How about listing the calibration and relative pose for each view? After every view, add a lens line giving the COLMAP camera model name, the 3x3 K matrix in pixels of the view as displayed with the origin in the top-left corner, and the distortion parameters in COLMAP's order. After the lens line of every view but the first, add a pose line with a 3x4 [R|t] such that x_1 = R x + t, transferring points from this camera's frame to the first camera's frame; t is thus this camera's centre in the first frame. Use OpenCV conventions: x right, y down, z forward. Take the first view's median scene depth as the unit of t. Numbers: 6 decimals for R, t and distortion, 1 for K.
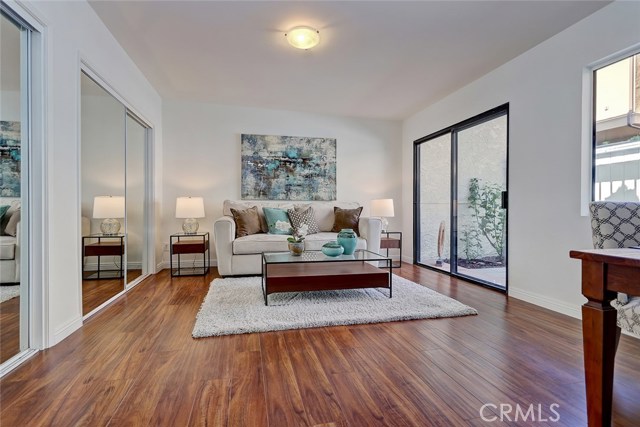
lens RADIAL K [[294.1, 0, 311.2], [0, 294.1, 213.1], [0, 0, 1]] dist [-0.002138, -0.000530]
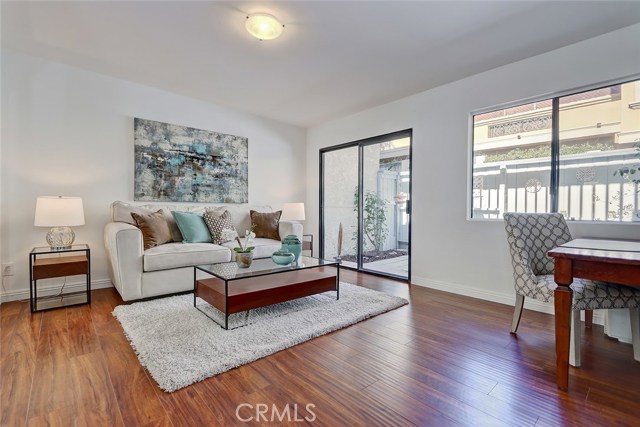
lens RADIAL K [[294.1, 0, 311.2], [0, 294.1, 213.1], [0, 0, 1]] dist [-0.002138, -0.000530]
pose [[0.877129, -0.001682, 0.480251, -0.202467], [0.000167, 0.999995, 0.003199, -0.015433], [-0.480254, -0.002726, 0.877125, 0.079974]]
